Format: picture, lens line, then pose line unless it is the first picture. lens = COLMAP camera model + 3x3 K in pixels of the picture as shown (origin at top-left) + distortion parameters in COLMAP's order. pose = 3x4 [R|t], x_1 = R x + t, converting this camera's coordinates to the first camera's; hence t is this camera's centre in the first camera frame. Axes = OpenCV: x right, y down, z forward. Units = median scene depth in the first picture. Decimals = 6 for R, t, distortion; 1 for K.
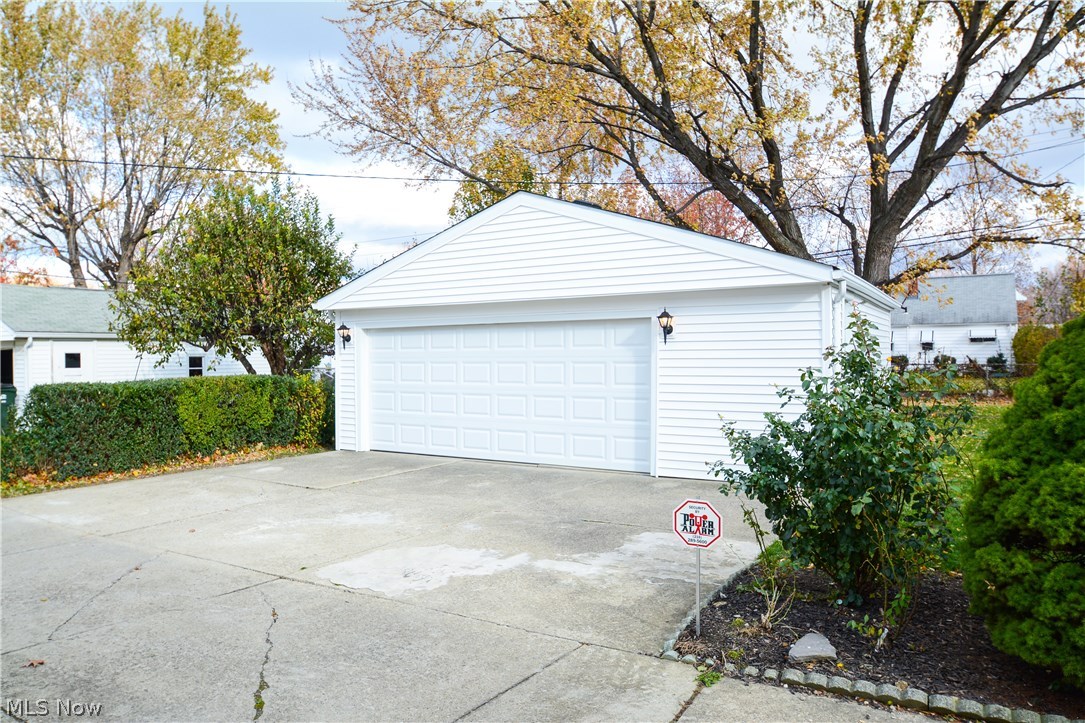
lens RADIAL K [[724.1, 0, 542.5], [0, 724.1, 361.5], [0, 0, 1]] dist [-0.030982, -0.001489]
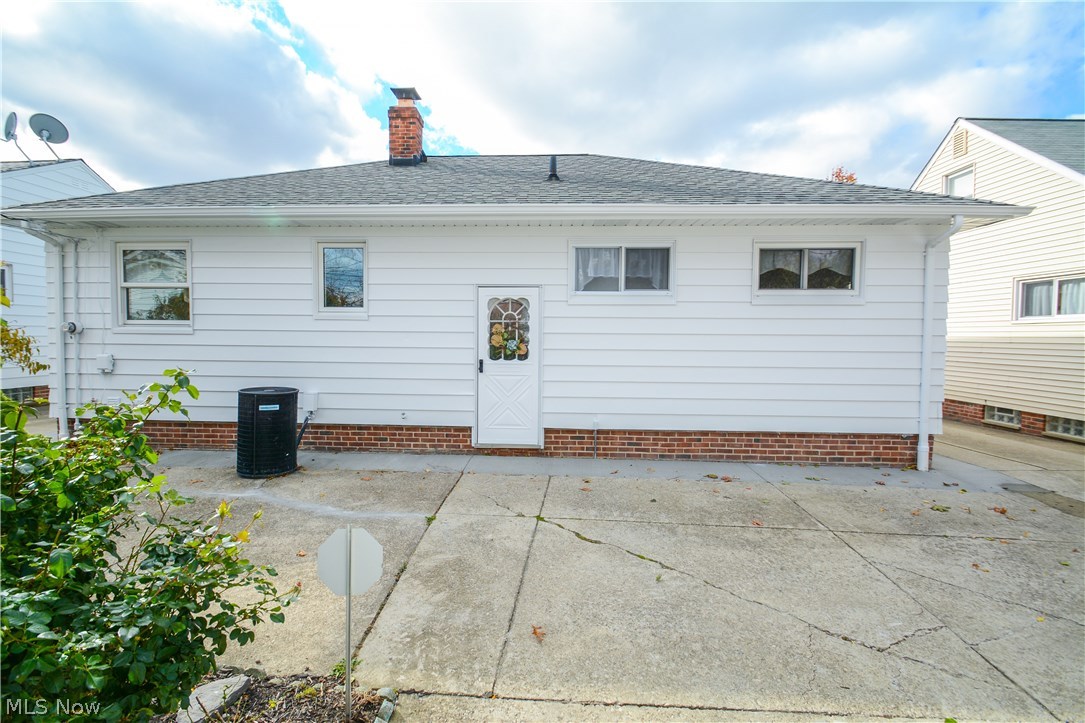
lens RADIAL K [[479.6, 0, 526.7], [0, 479.6, 359.6], [0, 0, 1]] dist [0.012132, -0.013442]
pose [[-0.882837, 0.024176, -0.469056, 0.119517], [-0.009104, 0.997606, 0.068554, -0.014241], [0.469591, 0.064792, -0.880503, 0.644218]]
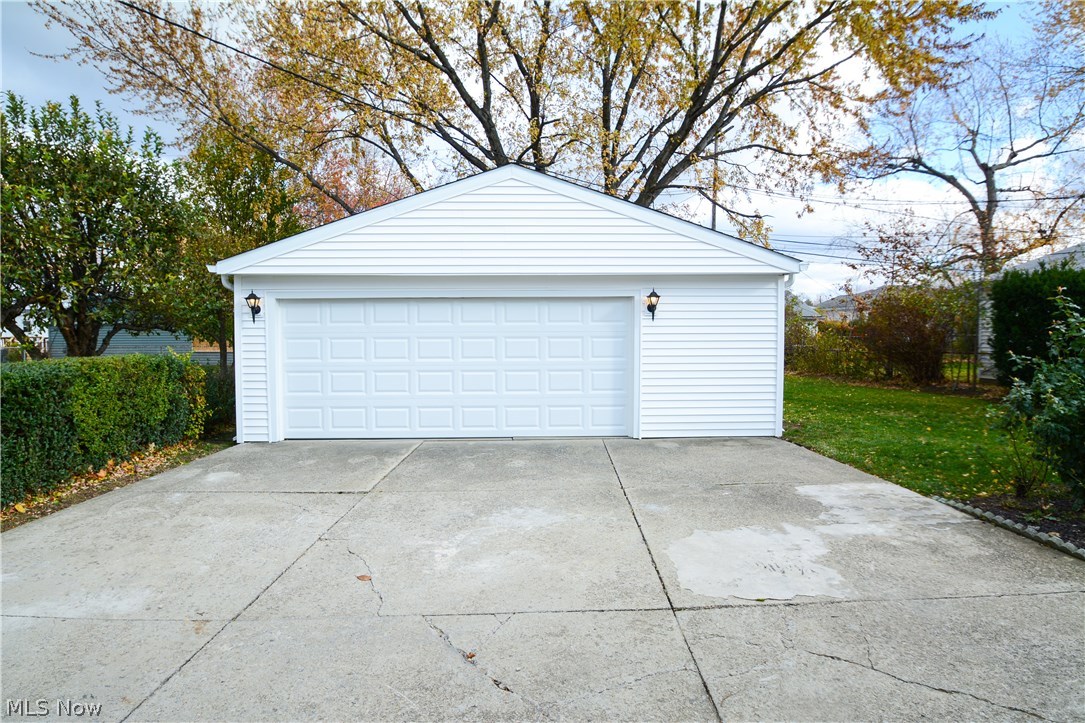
lens RADIAL K [[593.2, 0, 542.5], [0, 593.2, 361.5], [0, 0, 1]] dist [-0.020178, -0.002180]
pose [[0.834901, -0.022625, 0.549934, -0.480173], [0.001073, 0.999220, 0.039481, 0.002703], [-0.550398, -0.032373, 0.834274, 0.318613]]
